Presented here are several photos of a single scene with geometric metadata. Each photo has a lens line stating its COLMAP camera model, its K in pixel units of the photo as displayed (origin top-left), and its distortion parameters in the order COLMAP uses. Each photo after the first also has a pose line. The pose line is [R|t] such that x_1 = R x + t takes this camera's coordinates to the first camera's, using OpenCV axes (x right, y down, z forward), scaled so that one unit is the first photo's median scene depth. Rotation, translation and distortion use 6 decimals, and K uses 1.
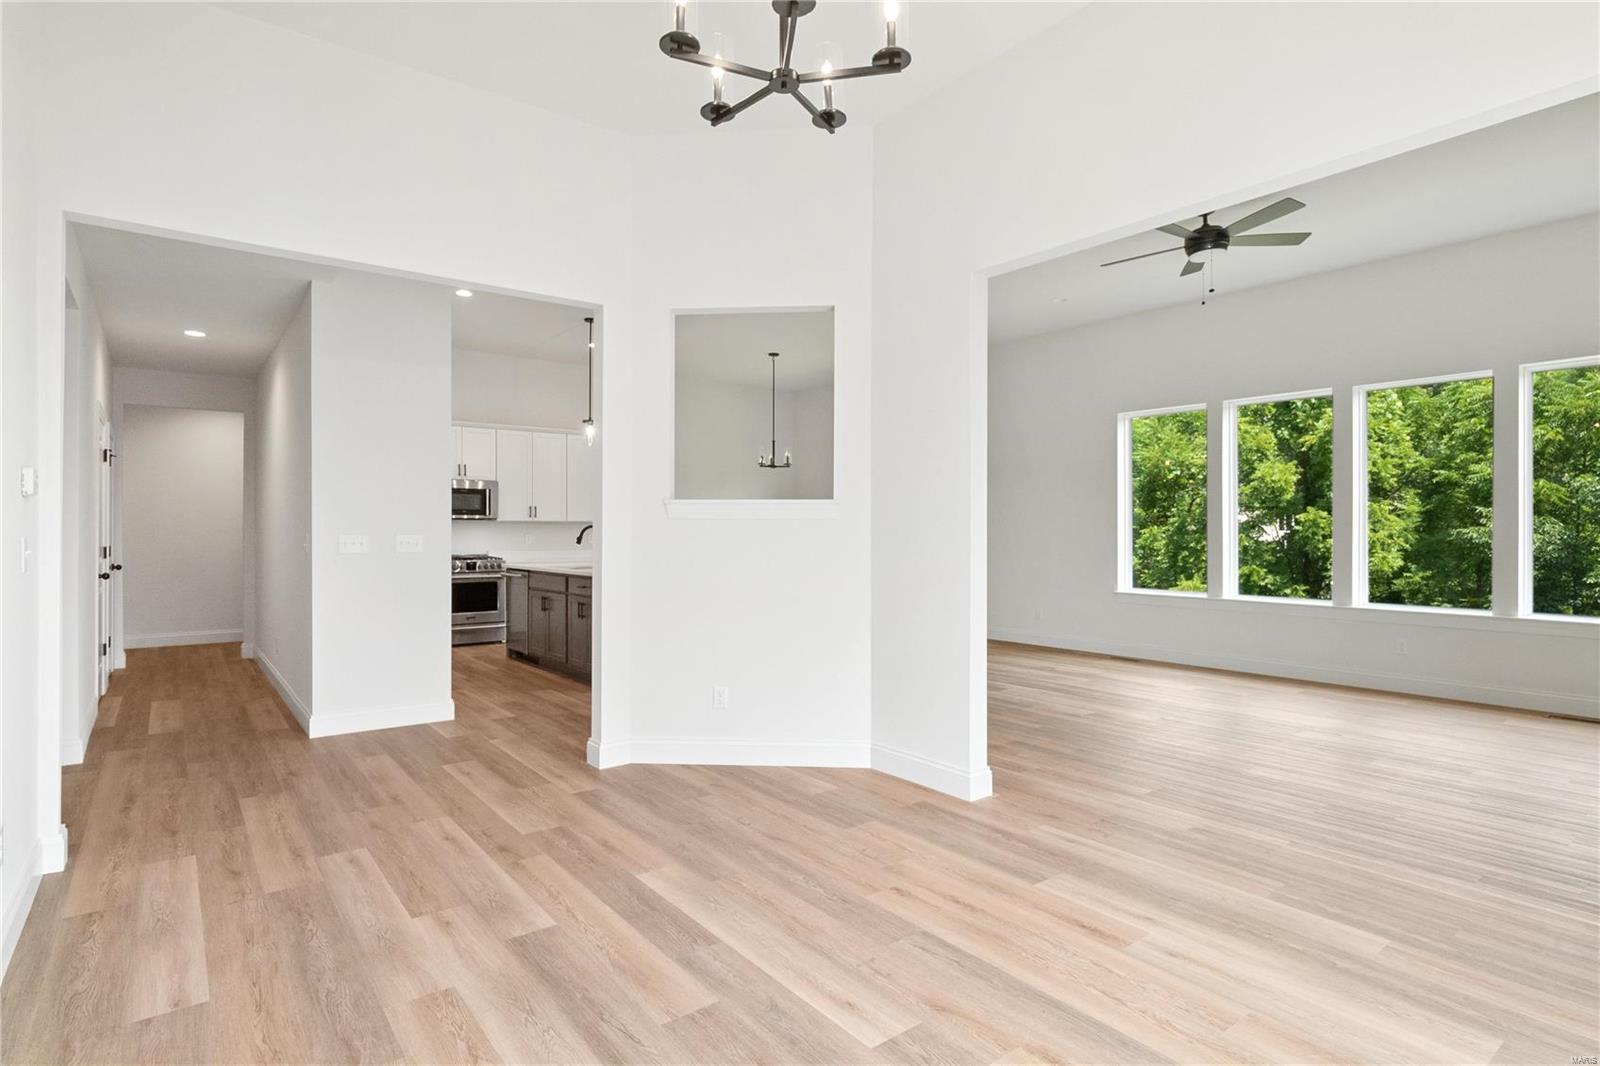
lens RADIAL K [[819.1, 0, 796.1], [0, 819.1, 537.2], [0, 0, 1]] dist [-0.002031, -0.001784]
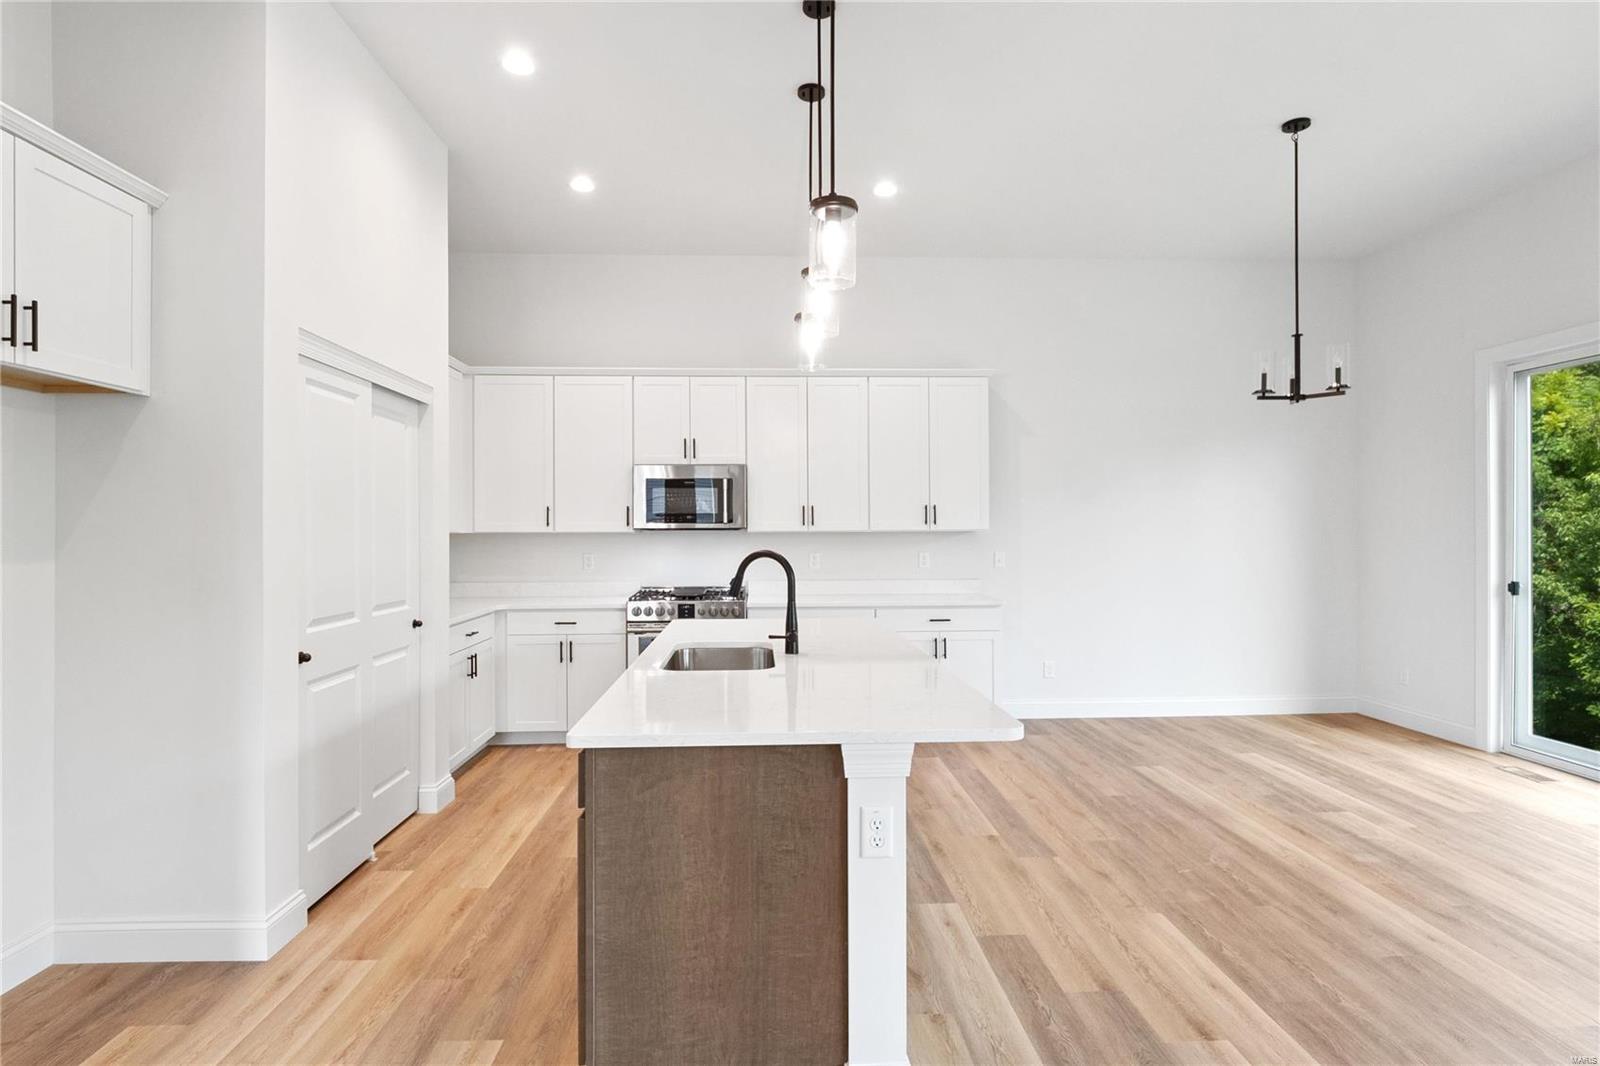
lens RADIAL K [[813.5, 0, 798.7], [0, 813.5, 526.9], [0, 0, 1]] dist [-0.001285, -0.002198]
pose [[0.821512, -0.005378, -0.570166, -0.003355], [0.000525, 0.999962, -0.008675, -0.047457], [0.570191, 0.006828, 0.821483, 1.378493]]
